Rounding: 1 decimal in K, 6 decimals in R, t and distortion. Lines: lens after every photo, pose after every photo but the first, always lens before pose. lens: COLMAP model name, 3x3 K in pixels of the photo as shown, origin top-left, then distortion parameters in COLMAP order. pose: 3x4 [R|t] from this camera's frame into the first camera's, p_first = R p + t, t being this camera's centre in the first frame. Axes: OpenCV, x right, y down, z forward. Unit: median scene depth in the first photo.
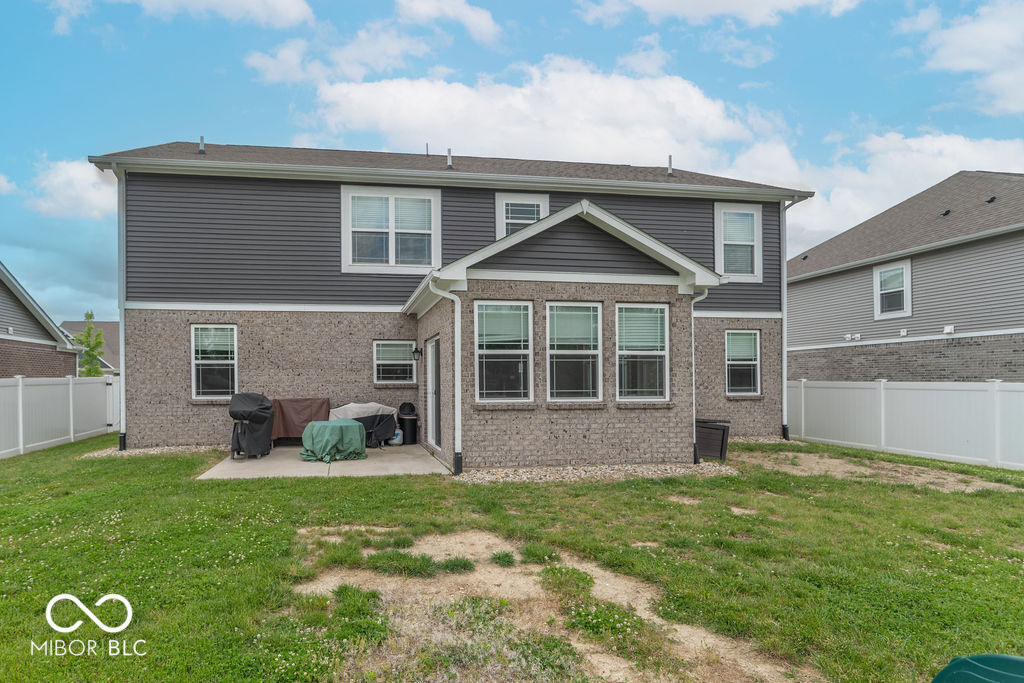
lens RADIAL K [[530.0, 0, 491.8], [0, 530.0, 382.5], [0, 0, 1]] dist [-0.001617, -0.000355]
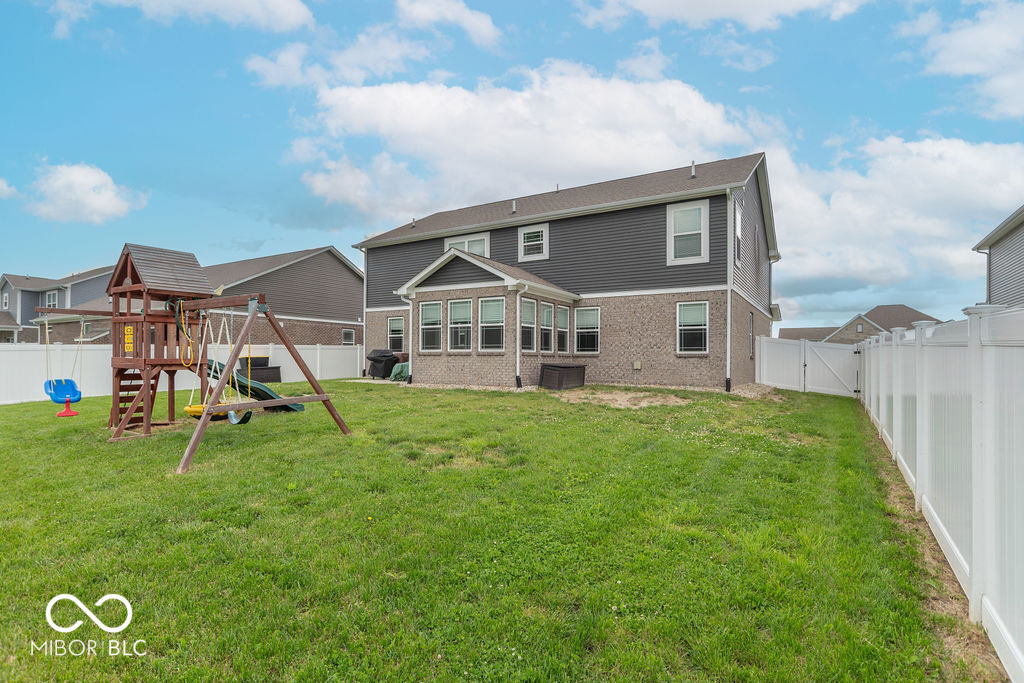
lens RADIAL K [[498.6, 0, 544.1], [0, 498.6, 349.8], [0, 0, 1]] dist [-0.001693, -0.000254]
pose [[0.798478, -0.004150, -0.602010, 1.075505], [-0.004048, 0.999917, -0.012263, 0.036993], [0.602011, 0.012229, 0.798394, -0.182305]]
